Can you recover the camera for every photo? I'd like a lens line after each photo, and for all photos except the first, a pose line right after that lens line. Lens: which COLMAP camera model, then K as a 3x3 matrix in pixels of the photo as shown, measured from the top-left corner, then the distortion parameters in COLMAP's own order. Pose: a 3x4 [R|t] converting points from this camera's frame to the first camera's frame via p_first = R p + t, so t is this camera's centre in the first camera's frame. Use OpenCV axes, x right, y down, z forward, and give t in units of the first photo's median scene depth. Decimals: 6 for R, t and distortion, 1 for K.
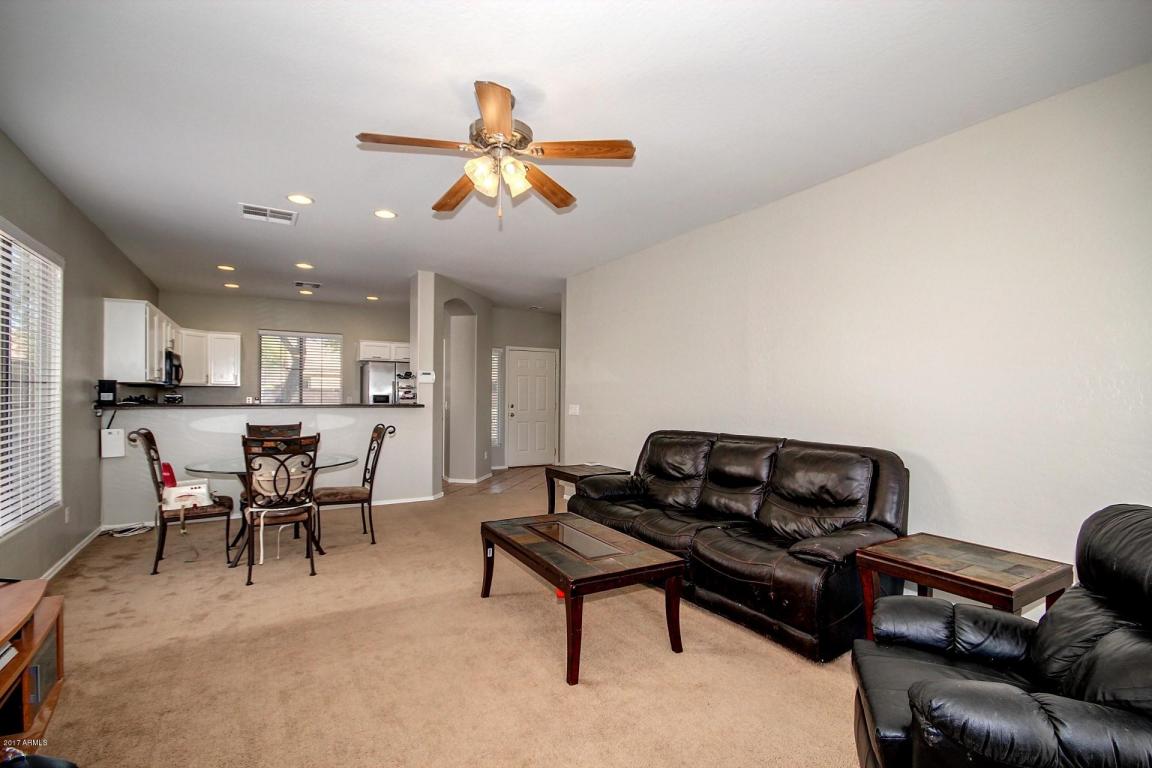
lens RADIAL K [[545.3, 0, 575.6], [0, 545.3, 396.5], [0, 0, 1]] dist [0.003185, -0.012704]
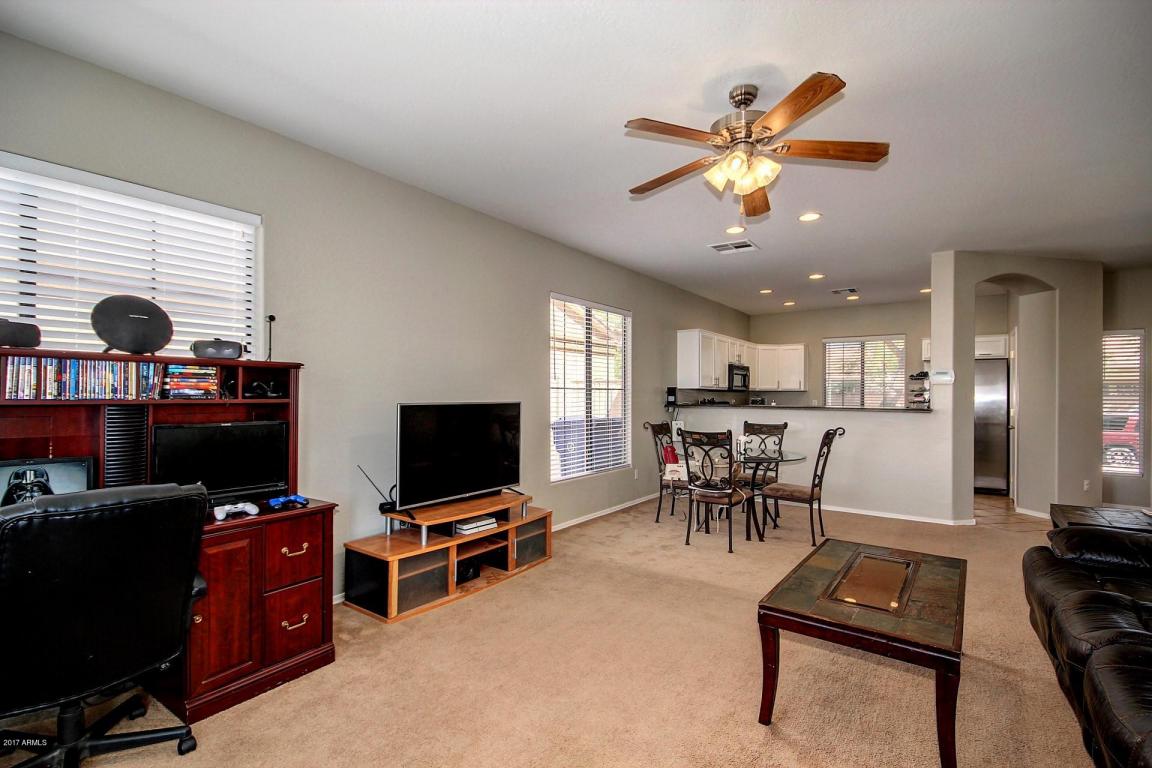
lens RADIAL K [[545.3, 0, 575.6], [0, 545.3, 396.5], [0, 0, 1]] dist [0.003185, -0.012704]
pose [[0.372921, -0.002470, -0.927860, 0.468561], [-0.006266, 0.999967, -0.005181, 0.003882], [0.927842, 0.007746, 0.372893, 0.257887]]
